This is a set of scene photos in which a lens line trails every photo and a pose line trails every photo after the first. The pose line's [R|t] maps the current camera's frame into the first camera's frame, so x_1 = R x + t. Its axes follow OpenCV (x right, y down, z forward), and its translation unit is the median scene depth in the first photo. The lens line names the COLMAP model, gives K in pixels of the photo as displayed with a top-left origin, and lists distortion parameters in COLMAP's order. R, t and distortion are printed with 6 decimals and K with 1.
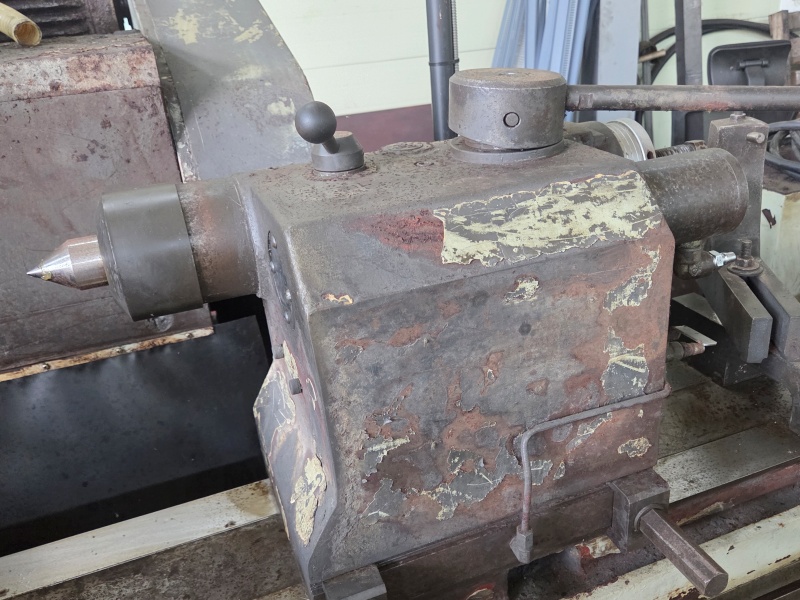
lens RADIAL K [[732.5, 0, 400.0], [0, 732.5, 300.0], [0, 0, 1]] dist [-0.009221, -0.008485]
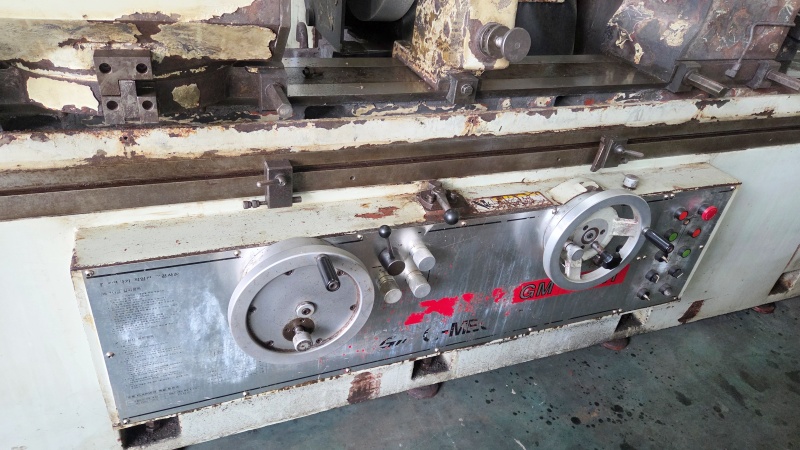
lens RADIAL K [[526.1, 0, 400.0], [0, 526.1, 225.0], [0, 0, 1]] dist [0.039964, -0.000339]
pose [[0.983730, 0.145968, 0.104730, -1.321741], [-0.161819, 0.973161, 0.163620, 0.844932], [-0.078036, -0.177905, 0.980949, -1.116508]]
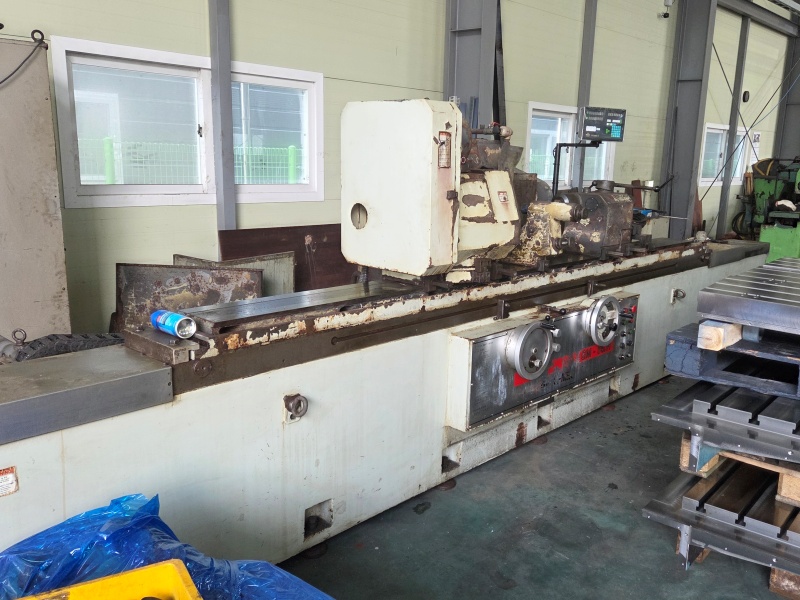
lens RADIAL K [[732.5, 0, 400.0], [0, 732.5, 300.0], [0, 0, 1]] dist [-0.009221, -0.008485]
pose [[0.899619, 0.013666, 0.436462, -4.740619], [0.084609, 0.975114, -0.204925, 2.086134], [-0.428401, 0.221283, 0.876074, -4.045760]]
